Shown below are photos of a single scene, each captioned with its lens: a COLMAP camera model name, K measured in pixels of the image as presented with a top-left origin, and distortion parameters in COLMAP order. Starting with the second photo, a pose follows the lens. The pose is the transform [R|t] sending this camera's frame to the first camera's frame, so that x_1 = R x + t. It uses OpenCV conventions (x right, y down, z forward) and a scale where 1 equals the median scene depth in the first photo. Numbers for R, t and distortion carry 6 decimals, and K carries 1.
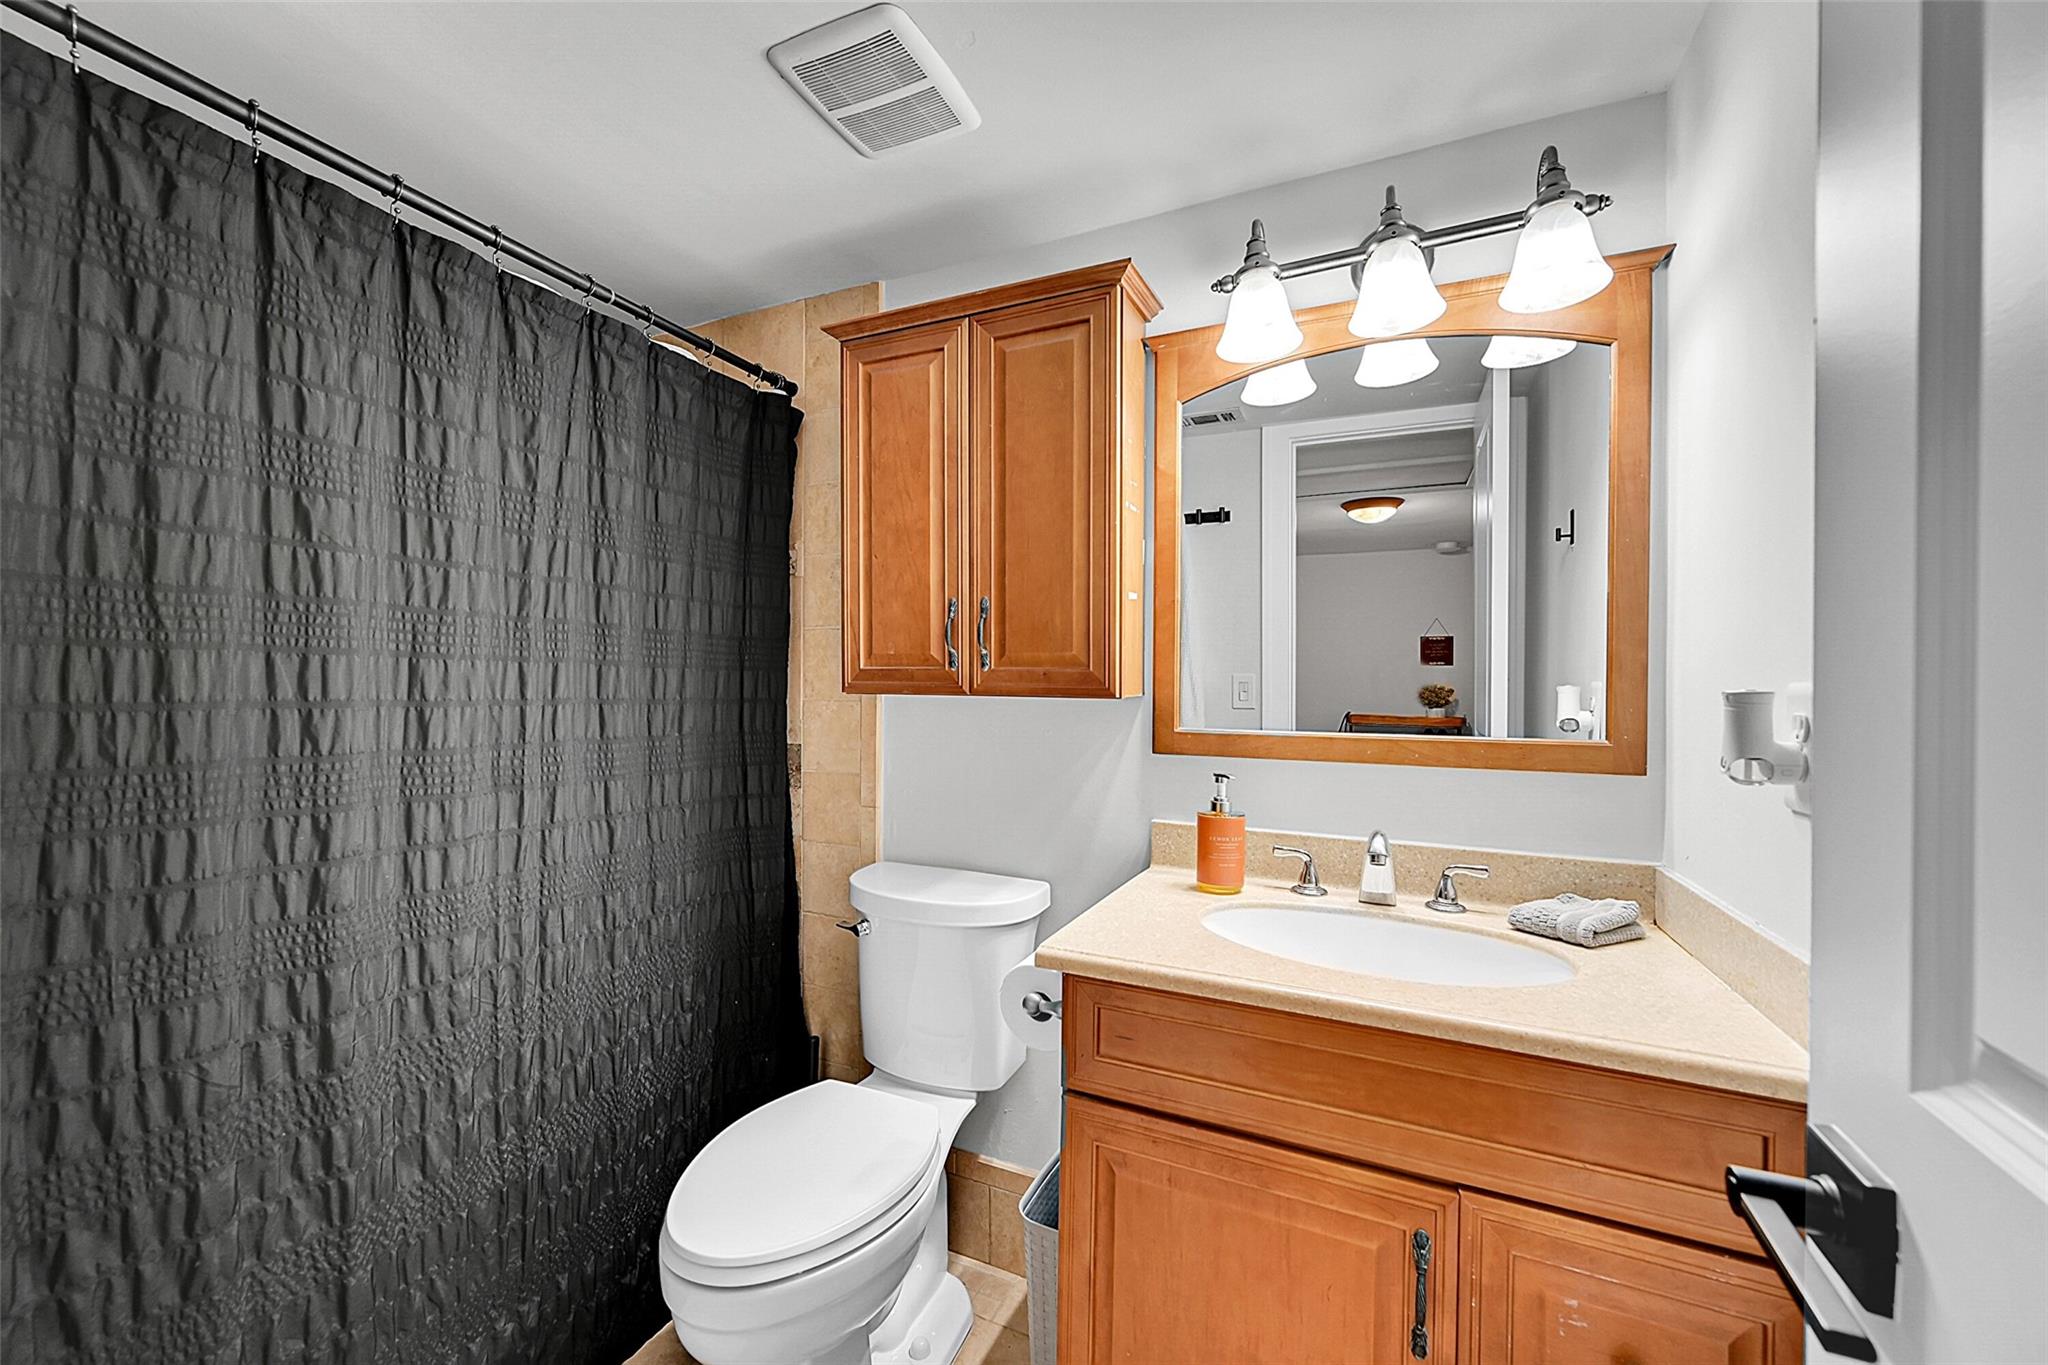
lens RADIAL K [[806.4, 0, 1022.2], [0, 806.4, 680.3], [0, 0, 1]] dist [-0.003684, 0.000979]
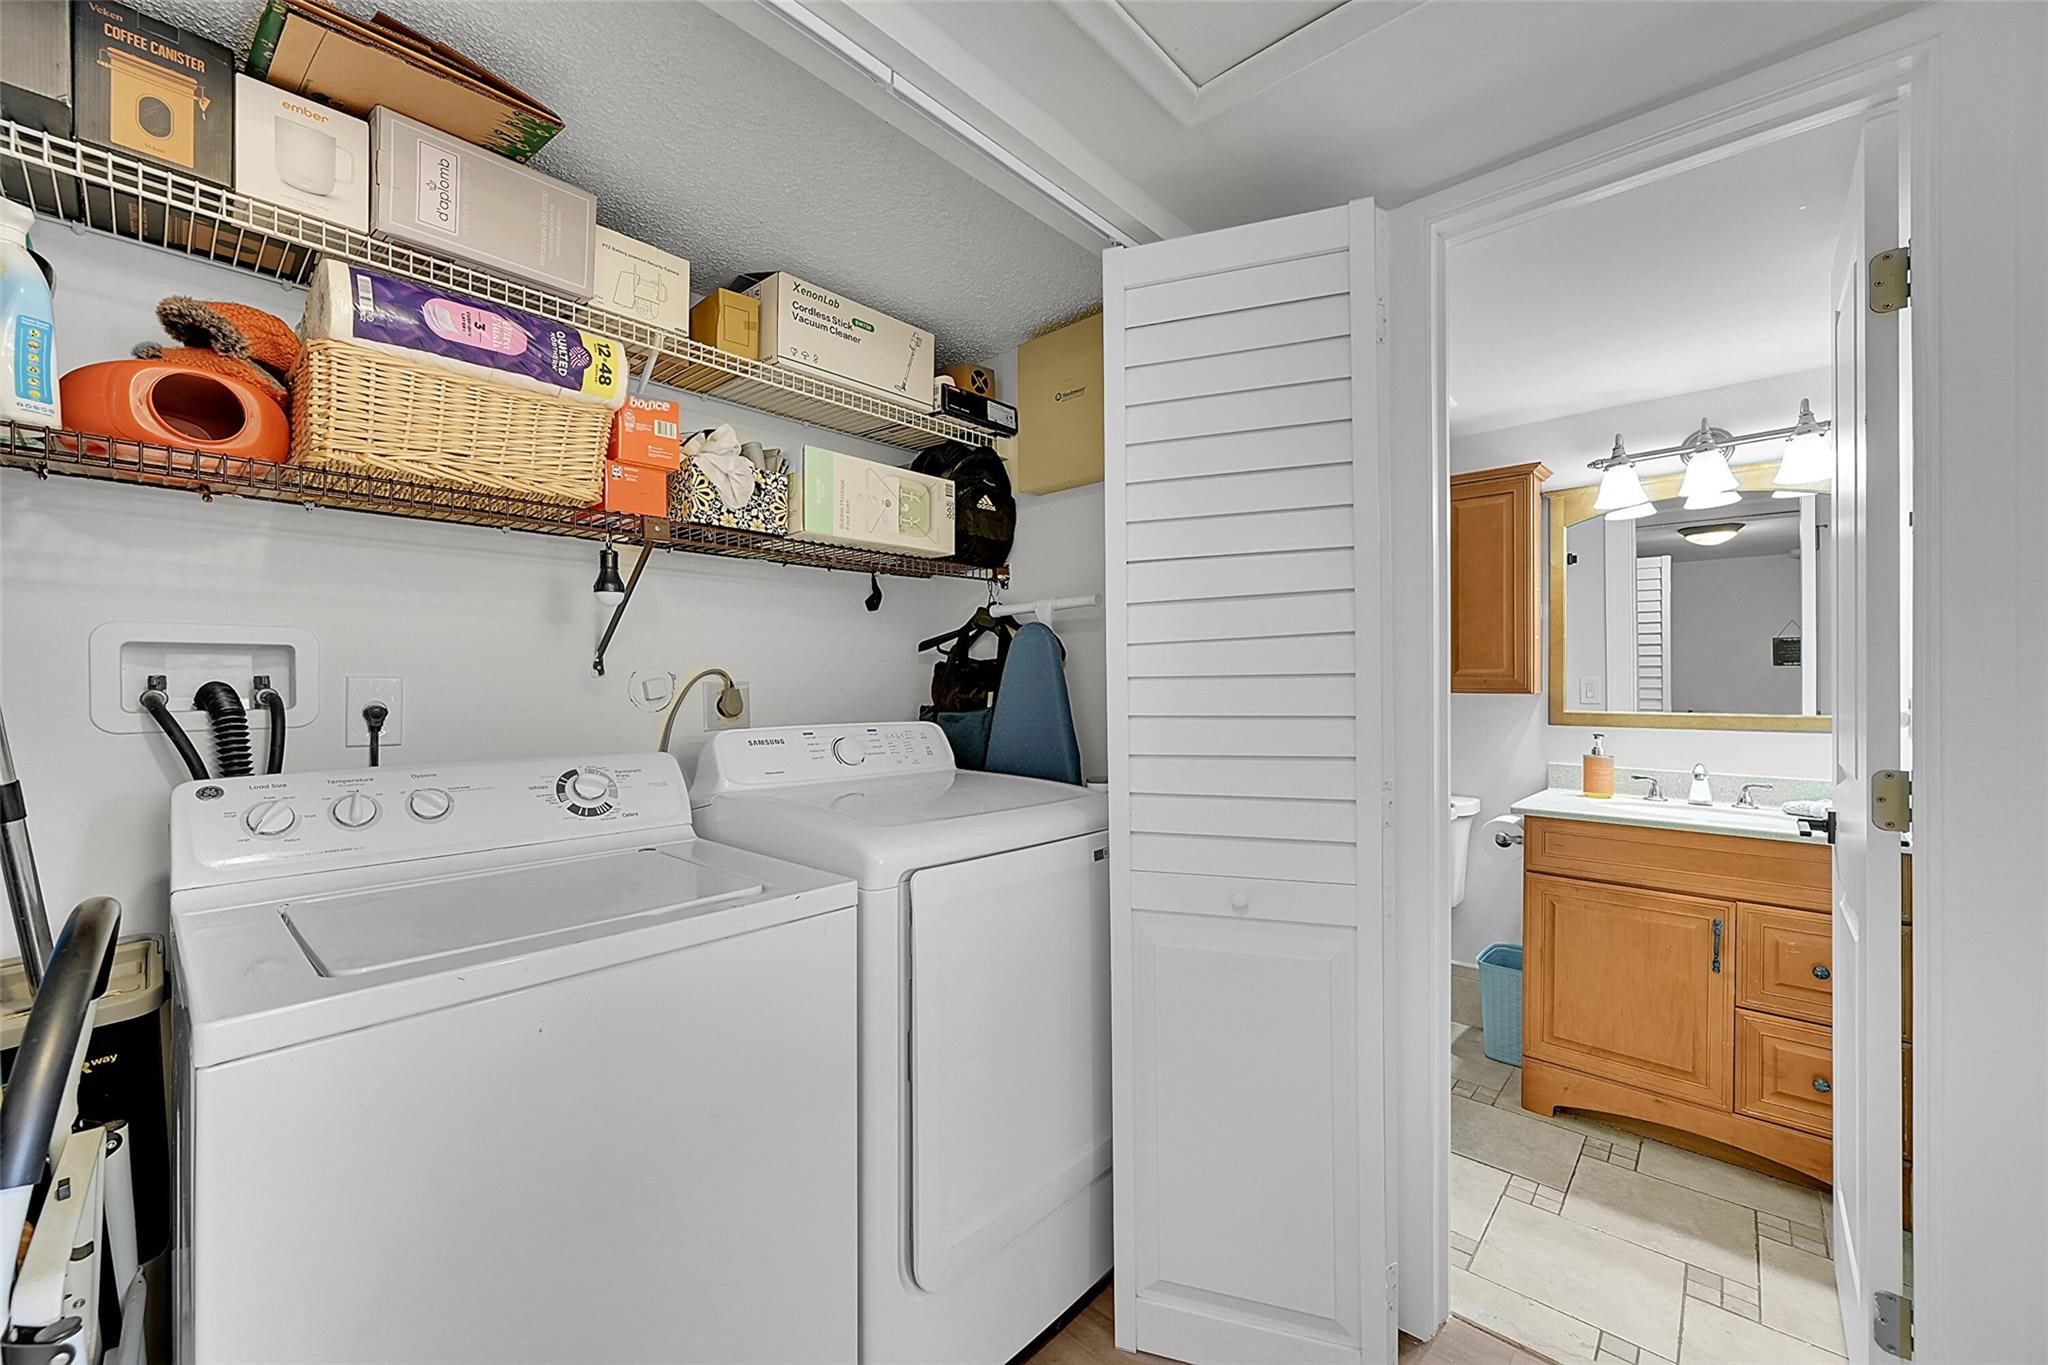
lens RADIAL K [[806.4, 0, 1018.6], [0, 806.4, 677.5], [0, 0, 1]] dist [-0.003684, 0.000979]
pose [[0.950877, -0.006257, -0.309506, -0.445031], [0.004494, 0.999969, -0.006409, -0.008131], [0.309537, 0.004703, 0.950876, -1.167840]]
